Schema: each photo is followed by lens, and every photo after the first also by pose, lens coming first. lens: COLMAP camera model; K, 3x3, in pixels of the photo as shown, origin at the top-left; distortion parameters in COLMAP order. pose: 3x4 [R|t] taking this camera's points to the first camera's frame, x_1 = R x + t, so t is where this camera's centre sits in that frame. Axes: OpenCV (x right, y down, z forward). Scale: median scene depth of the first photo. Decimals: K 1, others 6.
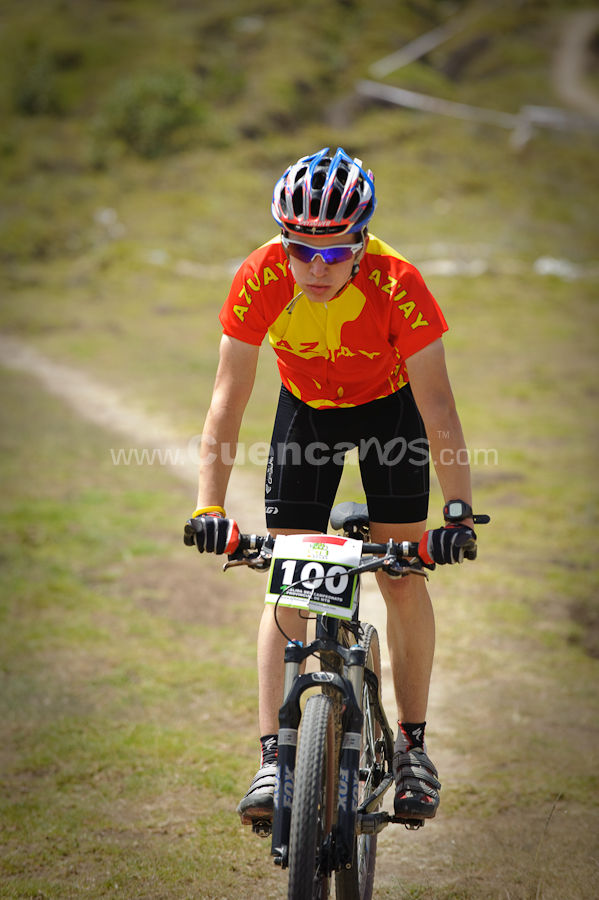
lens RADIAL K [[5213.1, 0, 299.5], [0, 5213.1, 450.0], [0, 0, 1]] dist [1.933374, 42.642328]
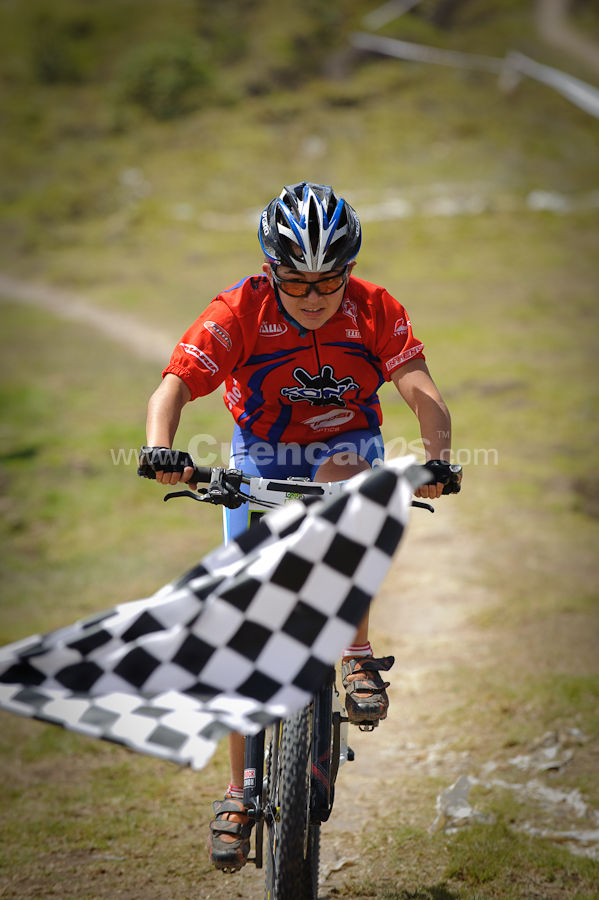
lens RADIAL K [[5213.1, 0, 299.5], [0, 5213.1, 450.0], [0, 0, 1]] dist [1.933374, 42.642328]
pose [[0.998569, -0.053463, -0.001147, -0.009130], [0.053472, 0.998518, 0.010111, 0.006407], [0.000605, -0.010158, 0.999948, -0.201132]]
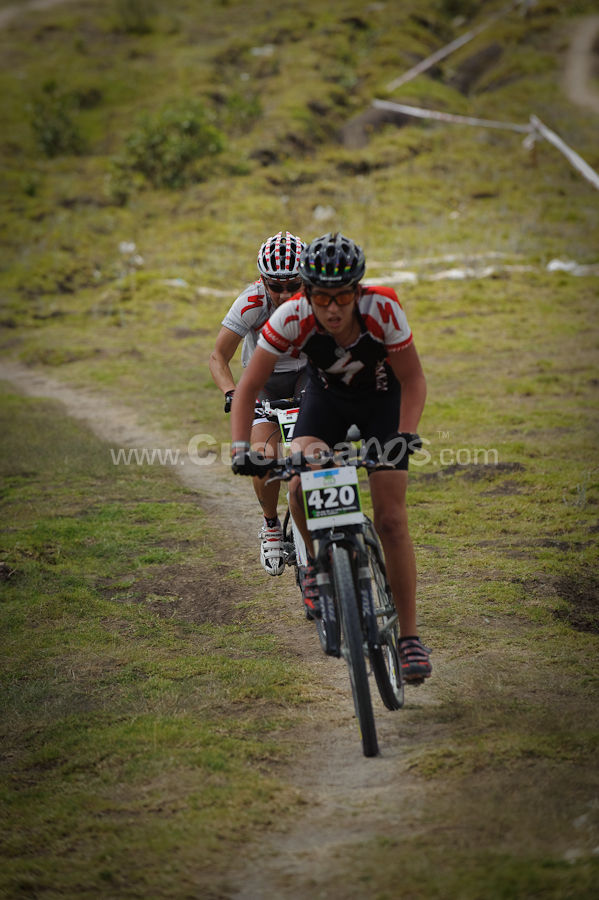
lens RADIAL K [[5143.3, 0, 299.5], [0, 5143.3, 450.0], [0, 0, 1]] dist [2.661496, 2.944414]
pose [[0.997699, -0.066890, -0.011081, 0.012464], [0.066849, 0.997755, -0.003974, 0.003620], [0.011321, 0.003224, 0.999931, -0.037972]]
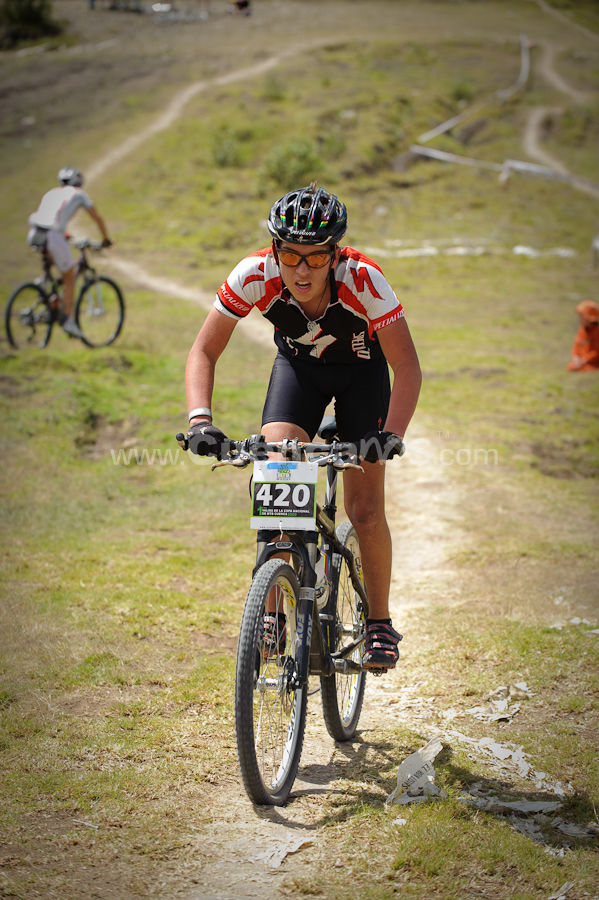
lens RADIAL K [[3002.1, 0, 299.5], [0, 3002.1, 450.0], [0, 0, 1]] dist [0.158780, 0.717595]
pose [[0.999628, -0.005115, -0.026784, 0.001641], [0.005925, 0.999525, 0.030234, 0.000898], [0.026617, -0.030381, 0.999184, 0.013504]]
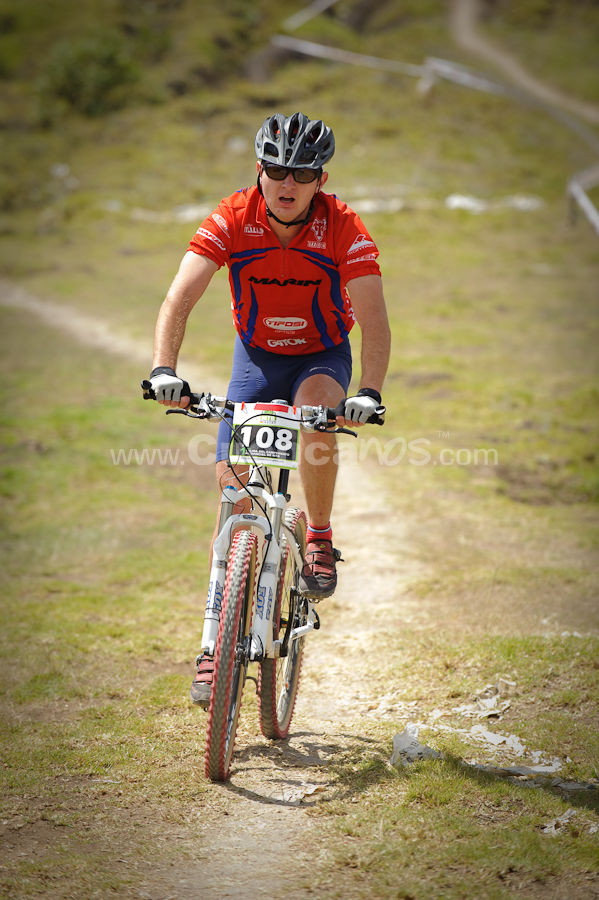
lens RADIAL K [[5174.1, 0, 299.5], [0, 5174.1, 450.0], [0, 0, 1]] dist [2.099750, 42.261265]
pose [[0.999135, -0.037572, 0.017825, -0.018840], [0.037358, 0.999228, 0.012180, 0.007639], [-0.018269, -0.011504, 0.999767, -0.267285]]
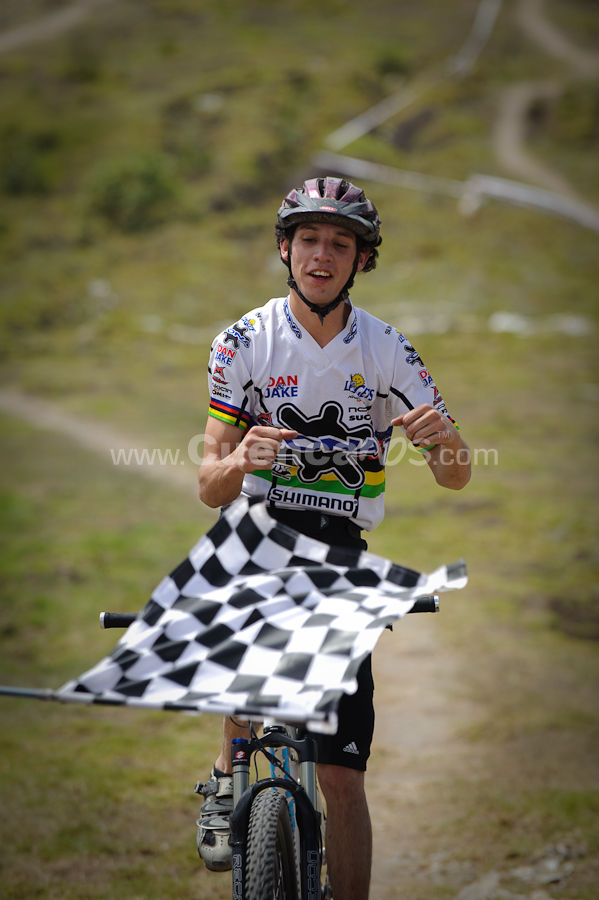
lens RADIAL K [[5213.1, 0, 299.5], [0, 5213.1, 450.0], [0, 0, 1]] dist [1.933374, 42.642328]
pose [[0.999548, -0.027806, 0.011466, -0.019616], [0.027928, 0.999554, -0.010547, 0.005236], [-0.011167, 0.010862, 0.999879, -0.228813]]
